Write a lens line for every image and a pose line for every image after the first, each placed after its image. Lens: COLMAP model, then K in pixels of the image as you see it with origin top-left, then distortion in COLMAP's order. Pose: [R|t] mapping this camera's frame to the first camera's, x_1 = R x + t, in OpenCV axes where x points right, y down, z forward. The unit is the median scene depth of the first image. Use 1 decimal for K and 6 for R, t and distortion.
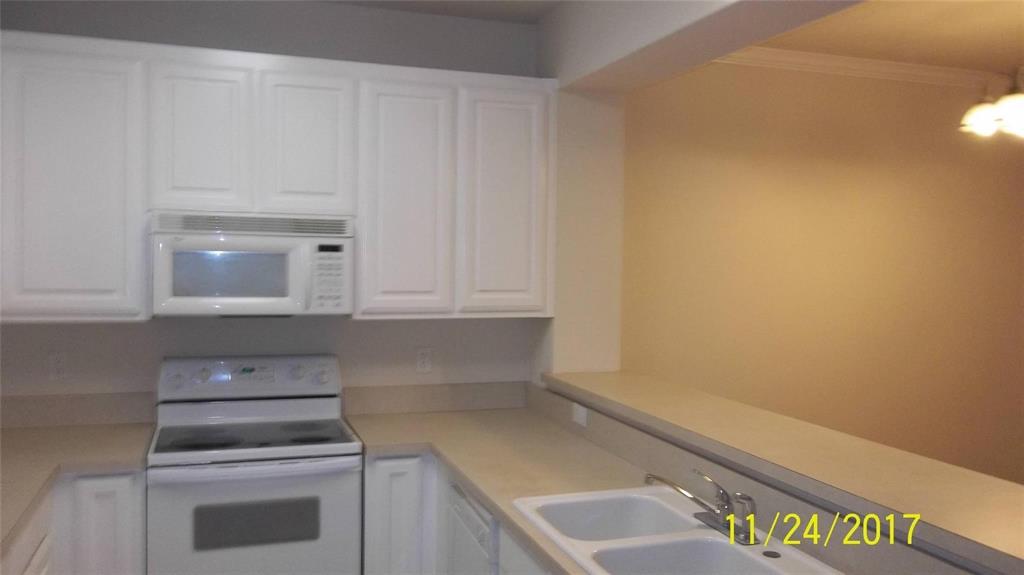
lens RADIAL K [[841.9, 0, 510.3], [0, 841.9, 288.9], [0, 0, 1]] dist [-0.011776, 0.011307]
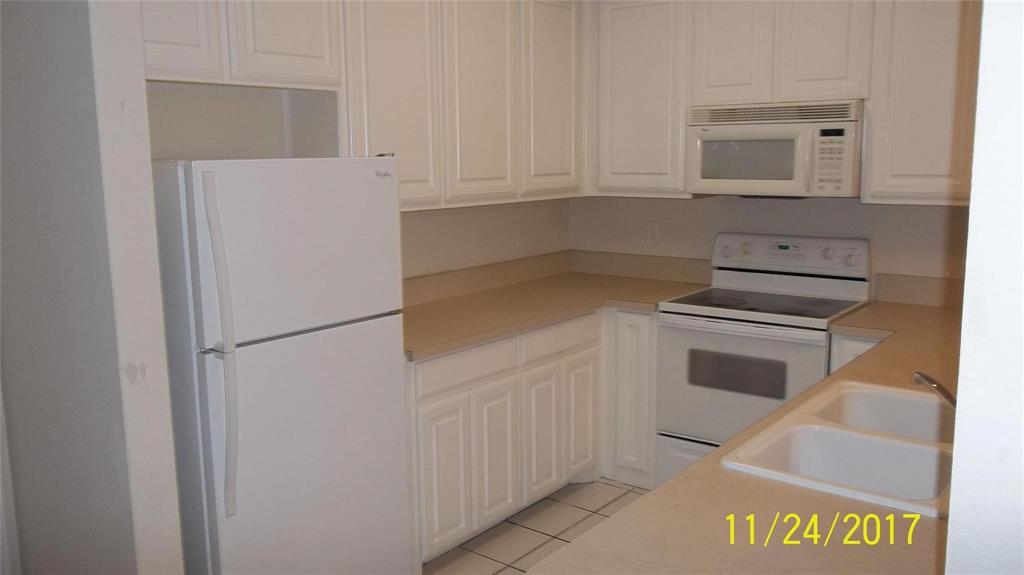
lens RADIAL K [[841.9, 0, 510.1], [0, 841.9, 287.7], [0, 0, 1]] dist [-0.011776, 0.011307]
pose [[0.531337, 0.111312, -0.839815, 0.463158], [-0.010971, 0.992151, 0.124562, 0.016505], [0.847089, -0.056971, 0.528388, 0.110493]]
